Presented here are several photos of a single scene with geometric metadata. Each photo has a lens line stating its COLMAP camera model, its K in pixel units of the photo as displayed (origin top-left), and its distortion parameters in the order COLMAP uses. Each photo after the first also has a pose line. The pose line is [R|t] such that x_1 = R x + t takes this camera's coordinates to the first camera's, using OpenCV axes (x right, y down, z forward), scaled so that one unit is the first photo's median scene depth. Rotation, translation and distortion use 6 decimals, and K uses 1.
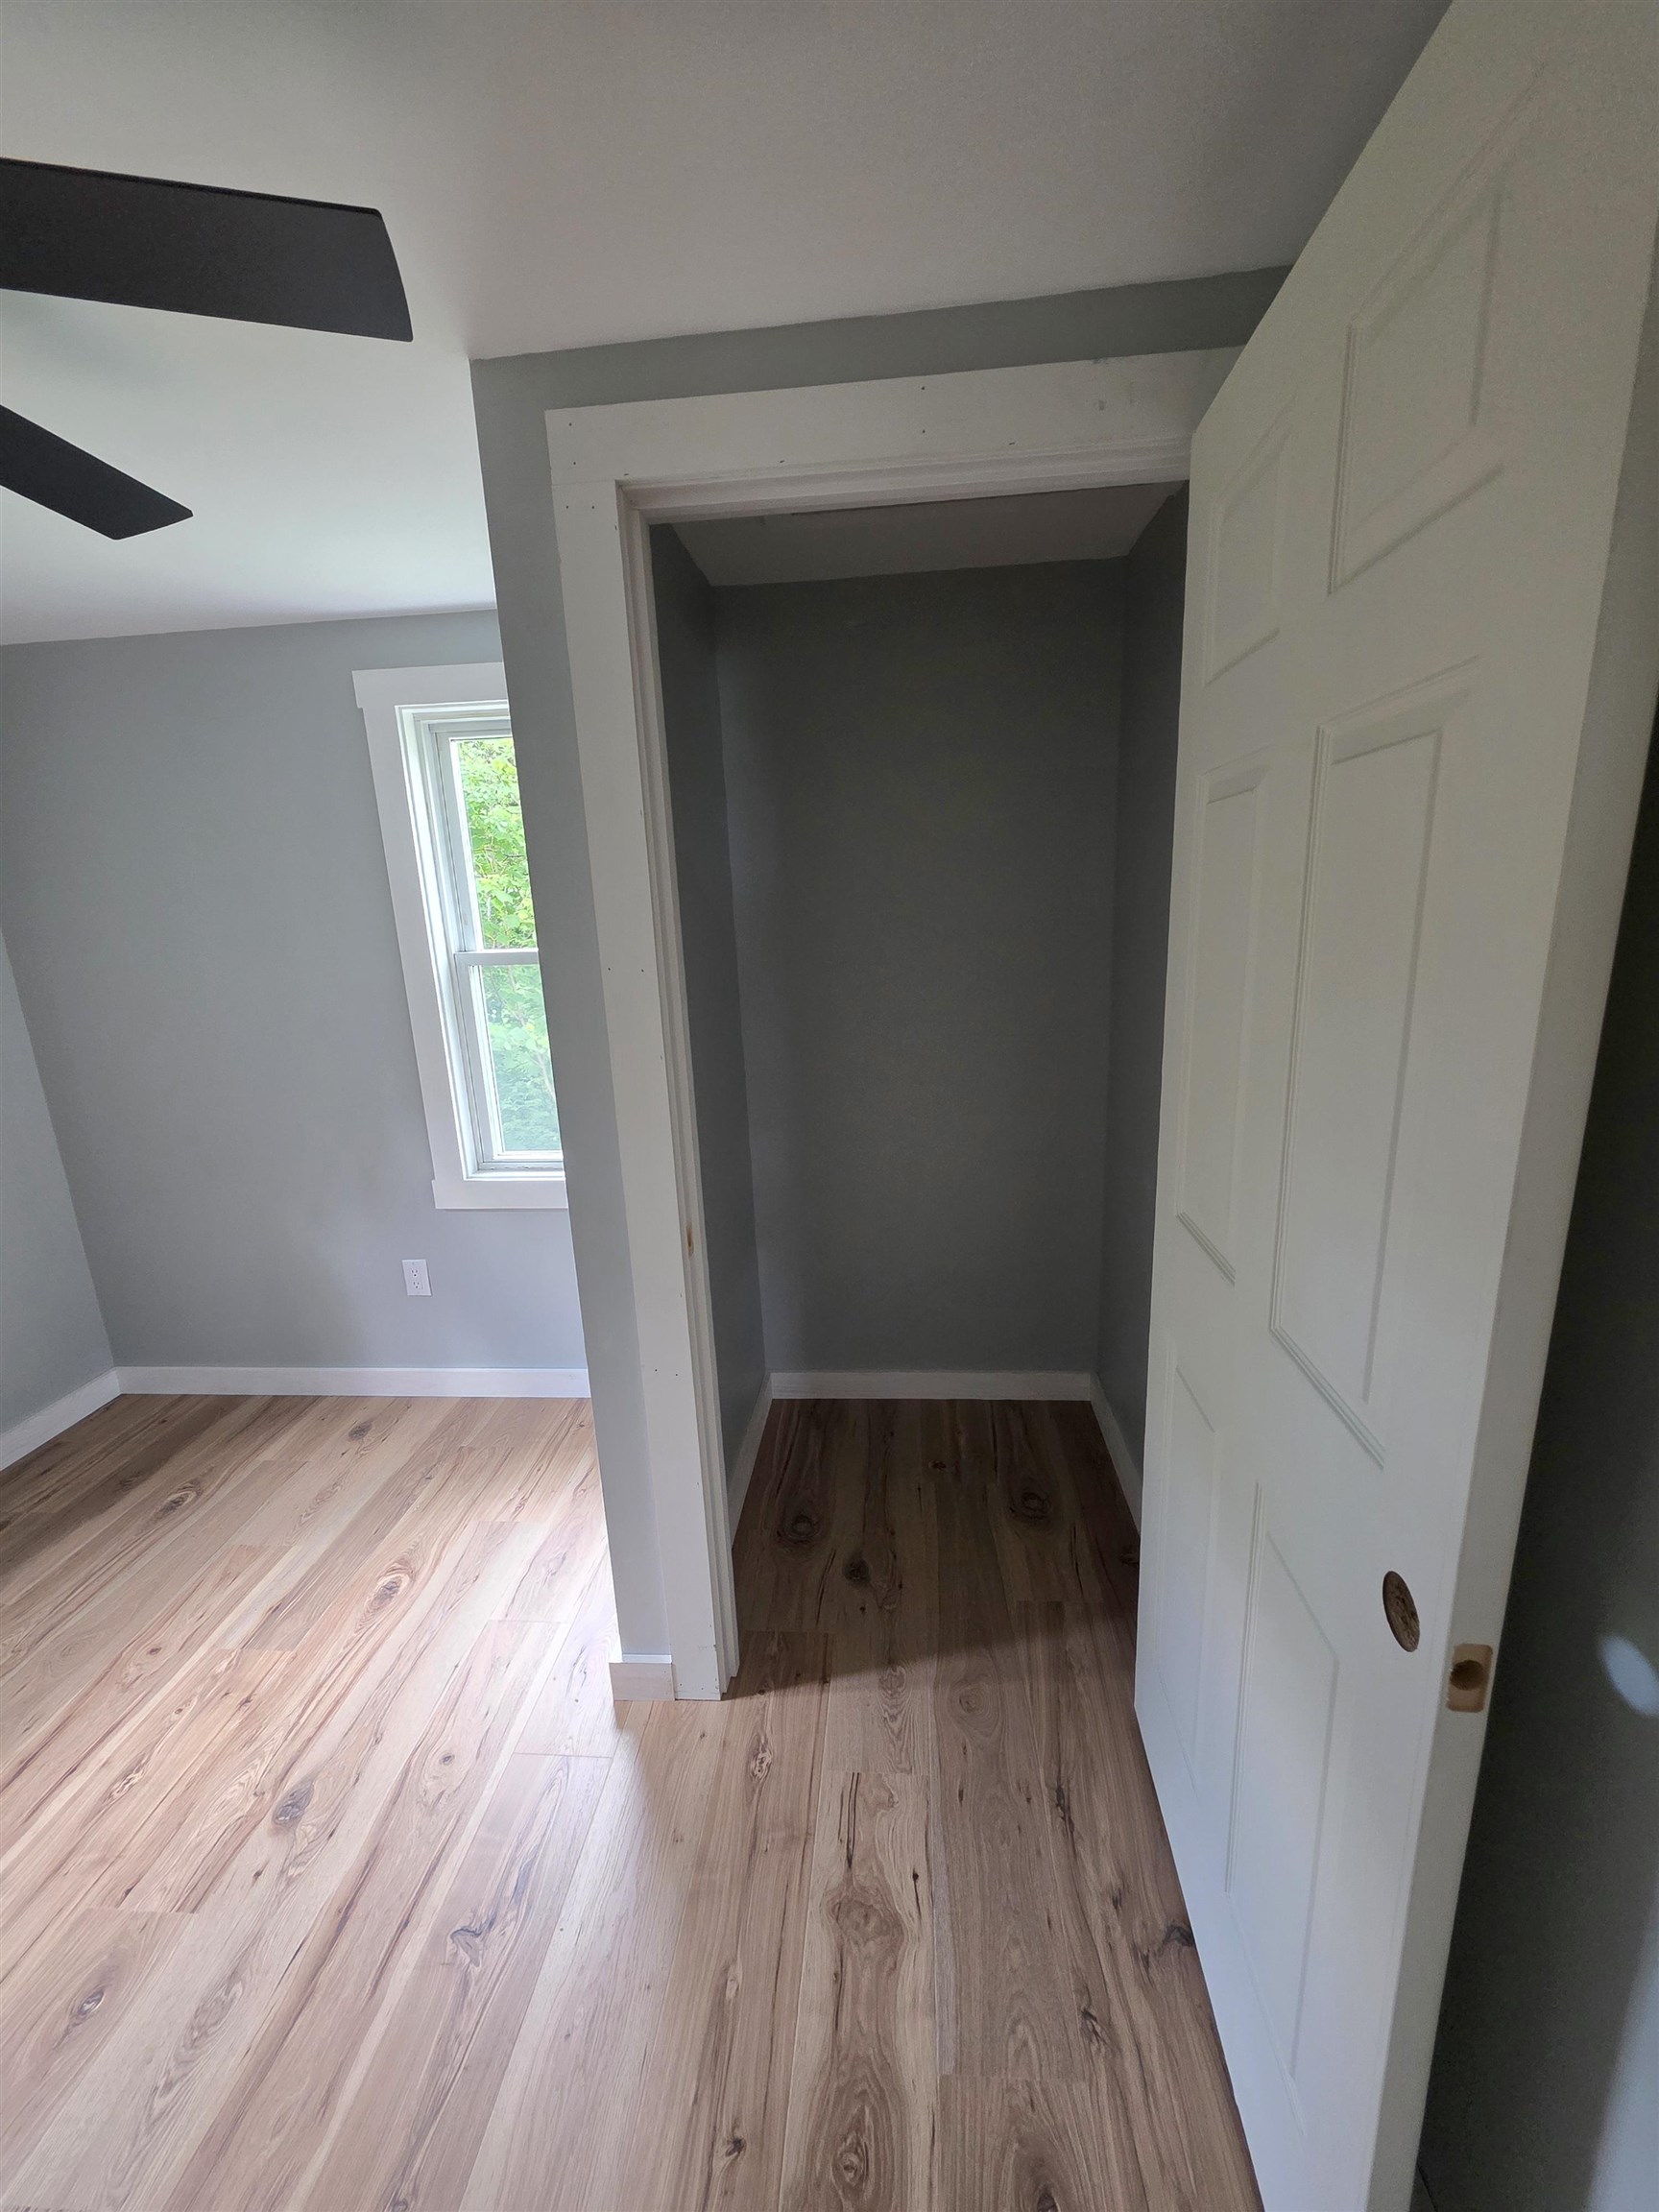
lens RADIAL K [[883.4, 0, 834.3], [0, 883.4, 1111.7], [0, 0, 1]] dist [0.000338, 0.000058]
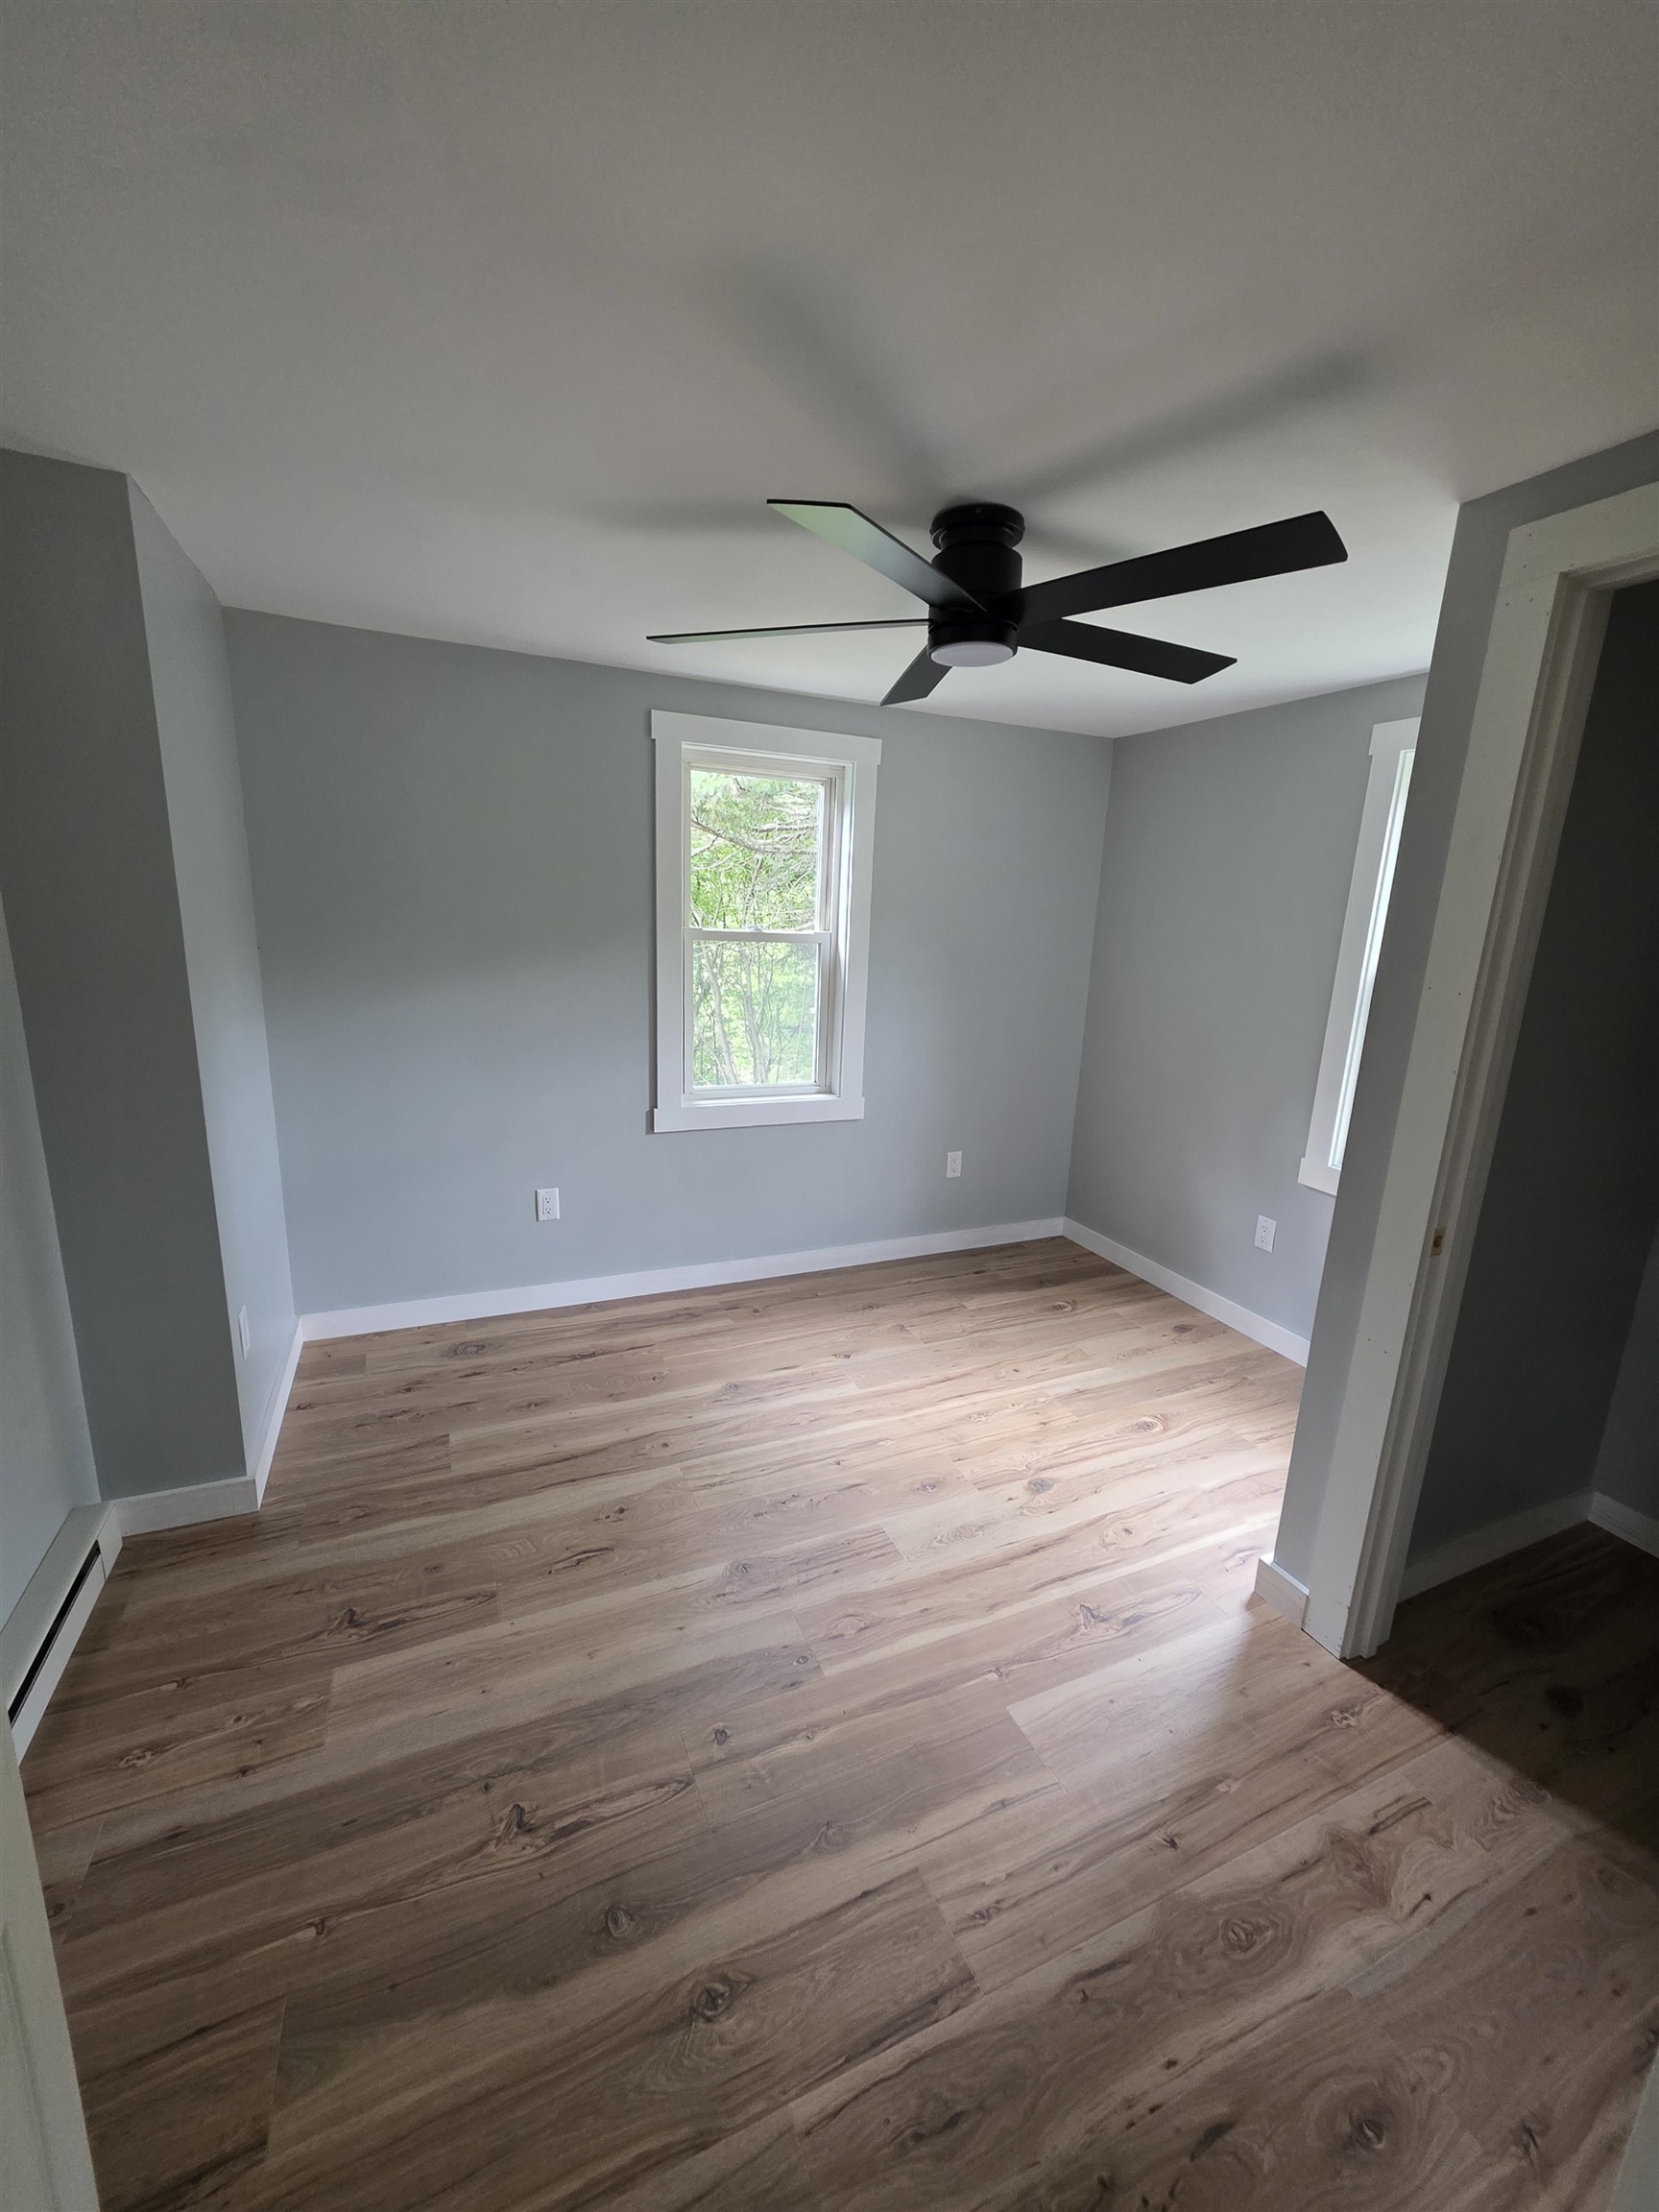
lens RADIAL K [[883.4, 0, 834.3], [0, 883.4, 1111.7], [0, 0, 1]] dist [0.000338, 0.000058]
pose [[0.483064, 0.257346, -0.836912, 0.297711], [-0.265452, 0.953891, 0.140098, 0.030645], [0.834377, 0.154484, 0.529103, -0.196522]]
